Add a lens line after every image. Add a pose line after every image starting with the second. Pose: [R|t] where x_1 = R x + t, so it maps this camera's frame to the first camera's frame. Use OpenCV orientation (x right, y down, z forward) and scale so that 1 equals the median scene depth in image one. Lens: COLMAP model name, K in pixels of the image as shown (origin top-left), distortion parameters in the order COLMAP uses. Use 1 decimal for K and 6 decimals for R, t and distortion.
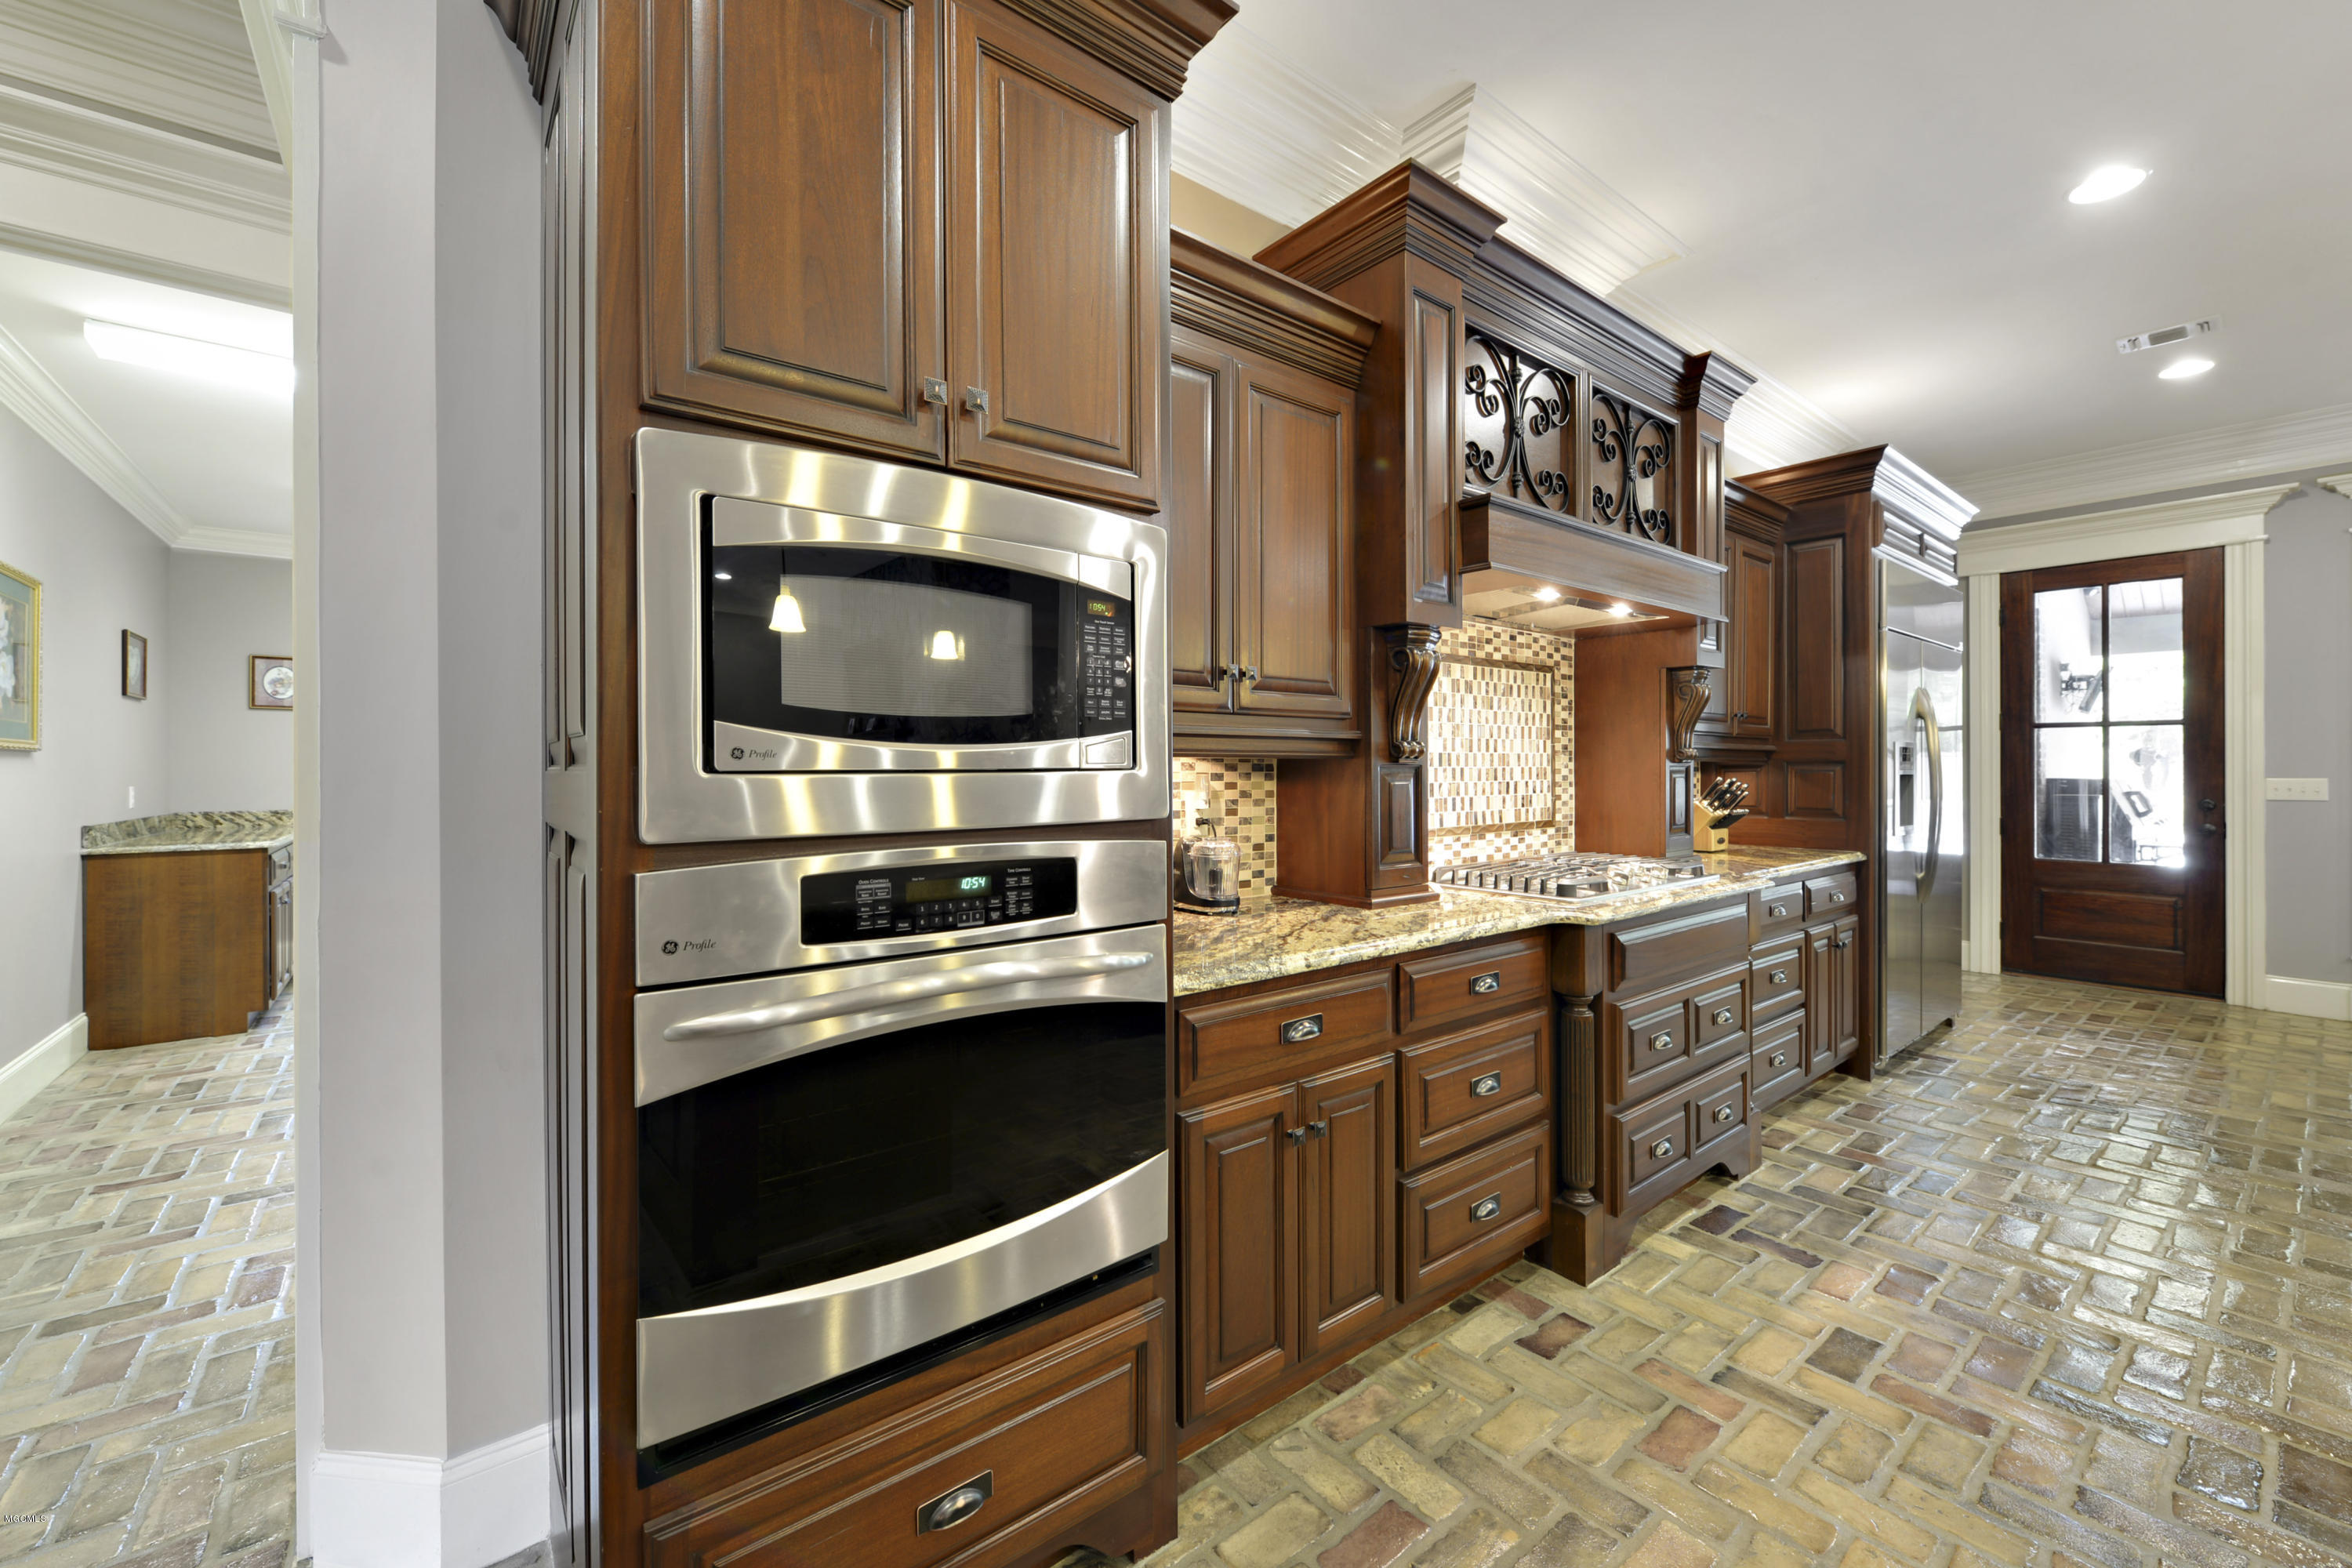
lens RADIAL K [[942.0, 0, 1165.9], [0, 942.0, 767.4], [0, 0, 1]] dist [-0.003410, -0.000410]
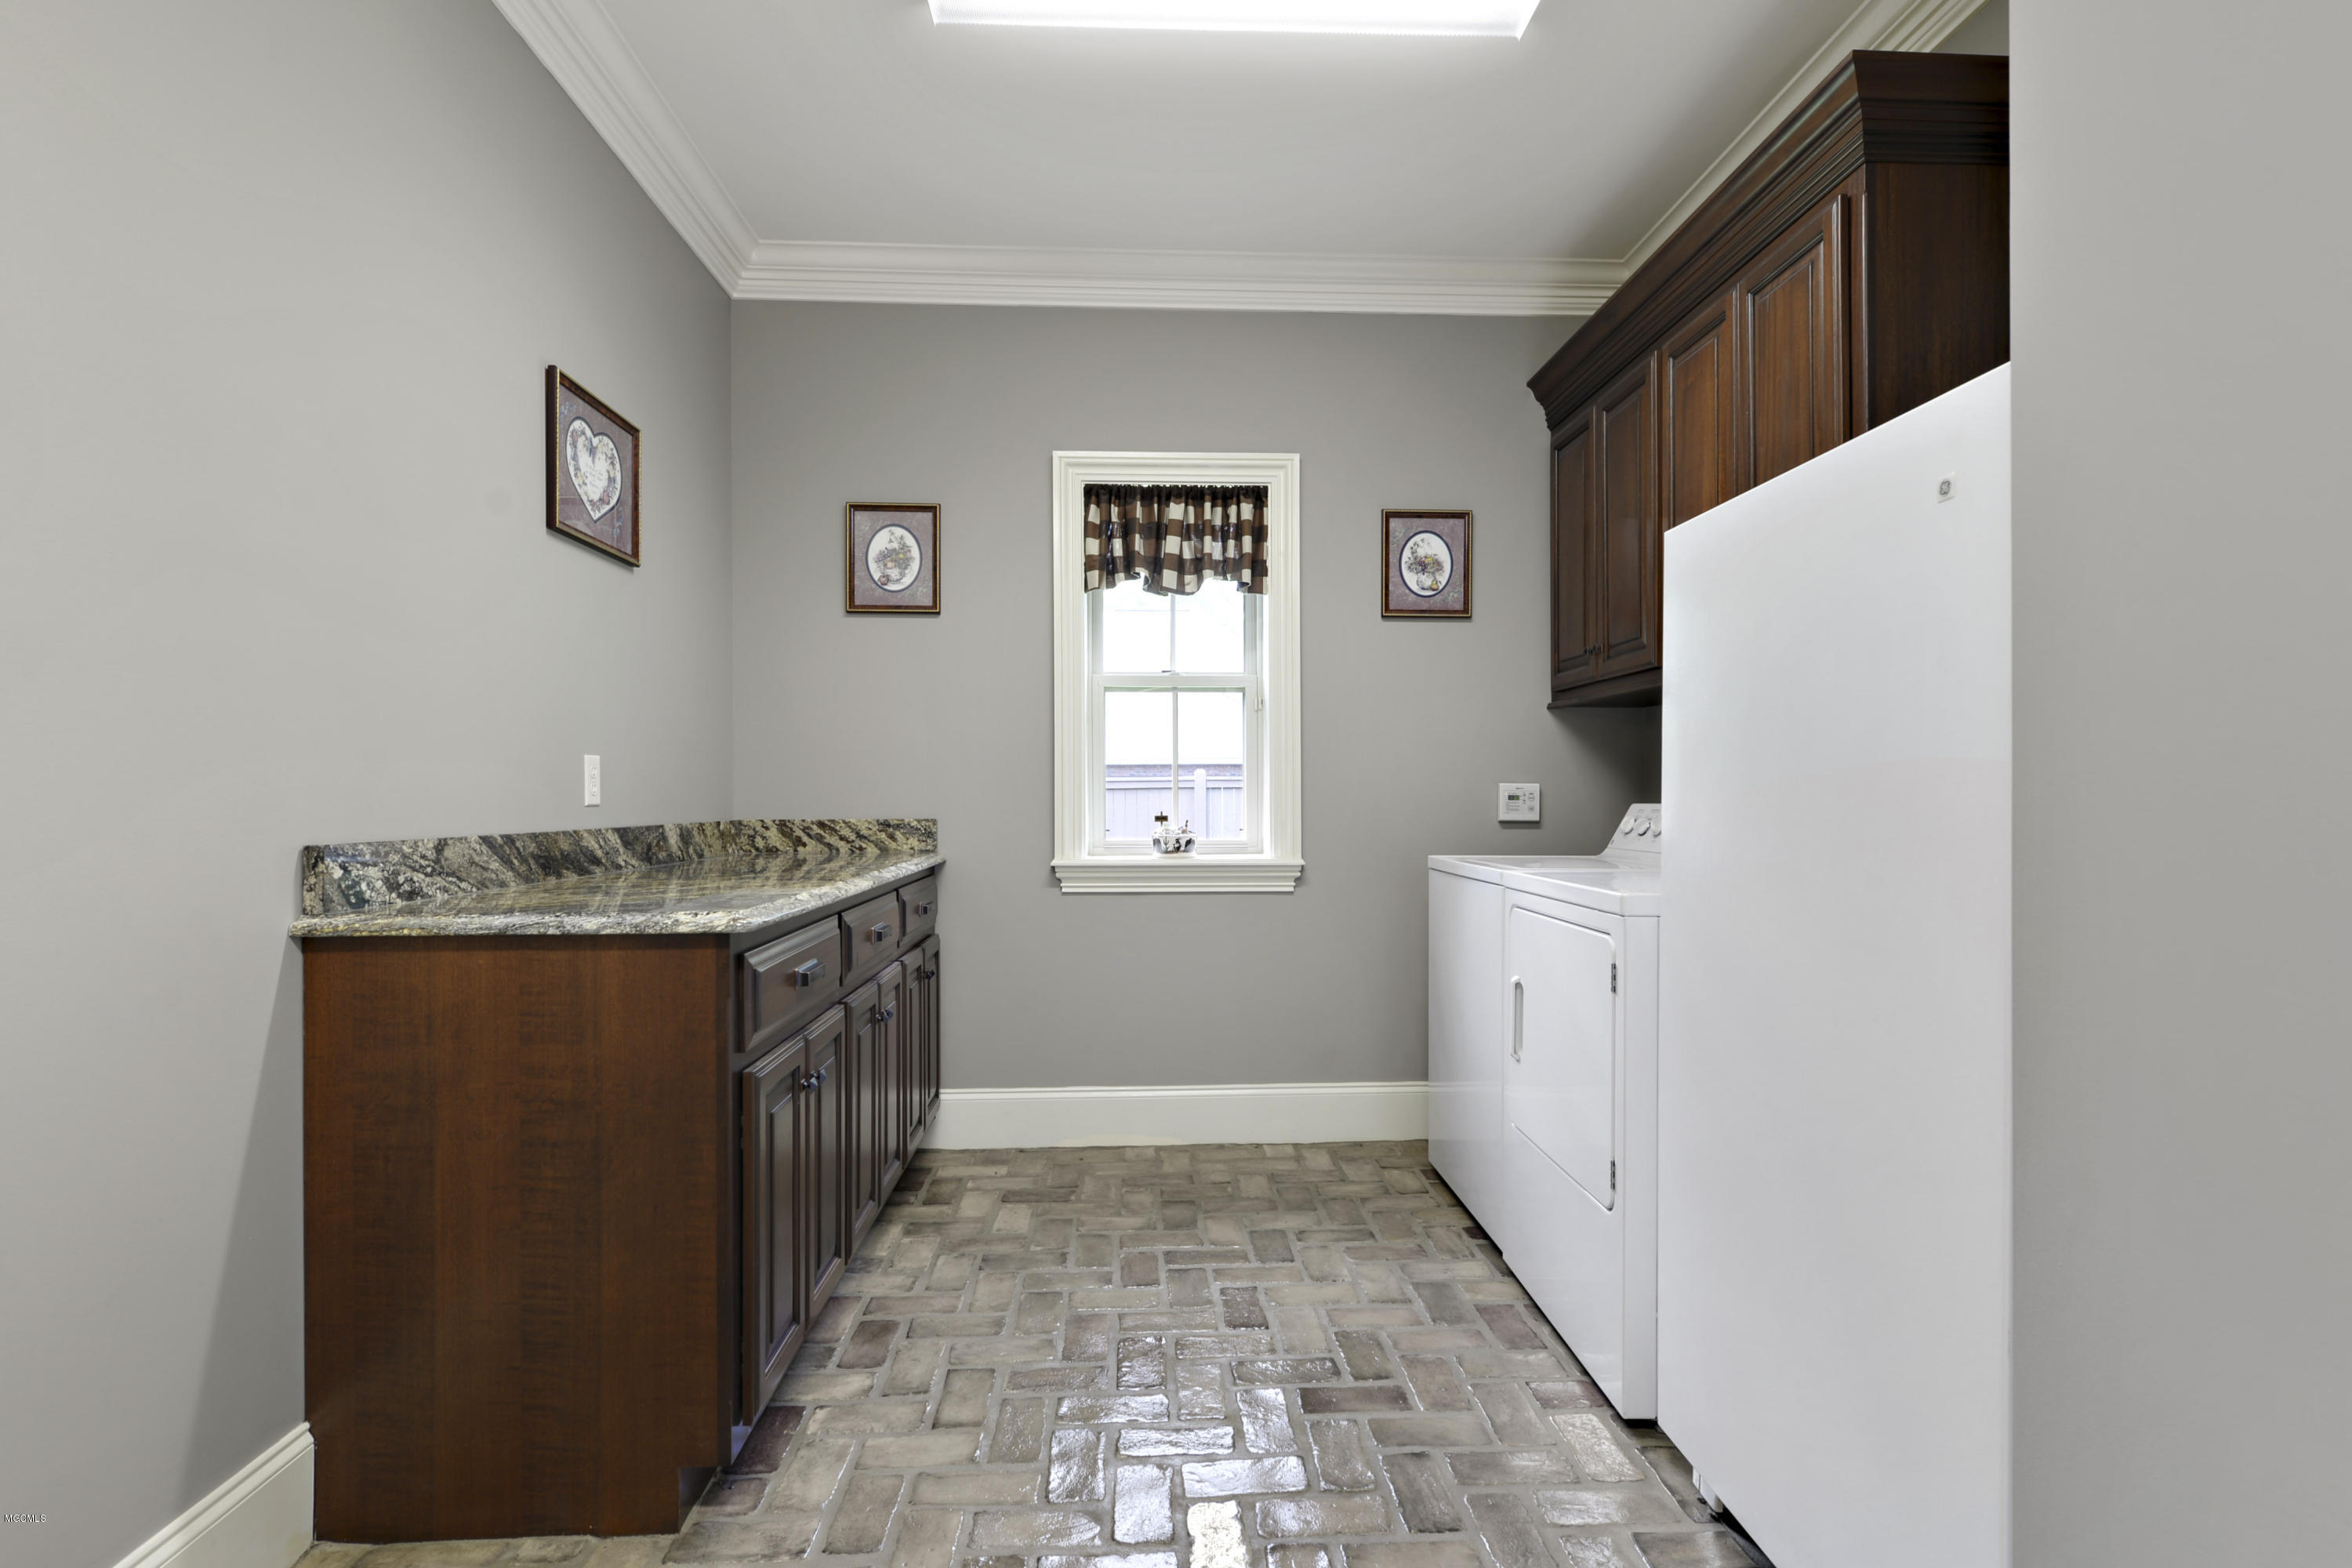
lens RADIAL K [[1154.5, 0, 1176.0], [0, 1154.5, 784.0], [0, 0, 1]] dist [0.000096, 0.000006]
pose [[0.814226, -0.003107, -0.580540, -0.618963], [0.000165, 0.999987, -0.005121, 0.039444], [0.580548, 0.004074, 0.814216, 0.776346]]
